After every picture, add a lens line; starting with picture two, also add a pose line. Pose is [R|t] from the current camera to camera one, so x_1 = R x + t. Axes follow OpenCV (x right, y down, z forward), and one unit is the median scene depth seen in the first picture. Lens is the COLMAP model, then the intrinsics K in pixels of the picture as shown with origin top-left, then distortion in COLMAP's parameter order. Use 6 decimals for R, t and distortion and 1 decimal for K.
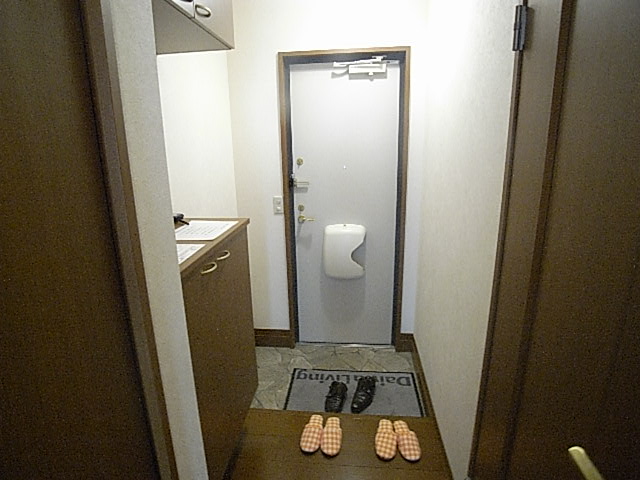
lens RADIAL K [[379.0, 0, 317.9], [0, 379.0, 239.5], [0, 0, 1]] dist [-0.027188, 0.000000]
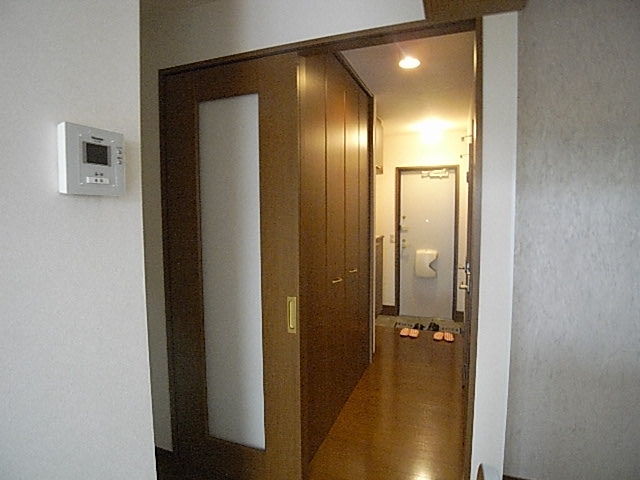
lens RADIAL K [[379.0, 0, 319.6], [0, 379.0, 237.9], [0, 0, 1]] dist [-0.027188, 0.000000]
pose [[0.965521, 0.032164, -0.258331, 0.041776], [-0.083475, 0.978191, -0.190197, 0.321297], [0.246580, 0.205203, 0.947148, -0.997696]]
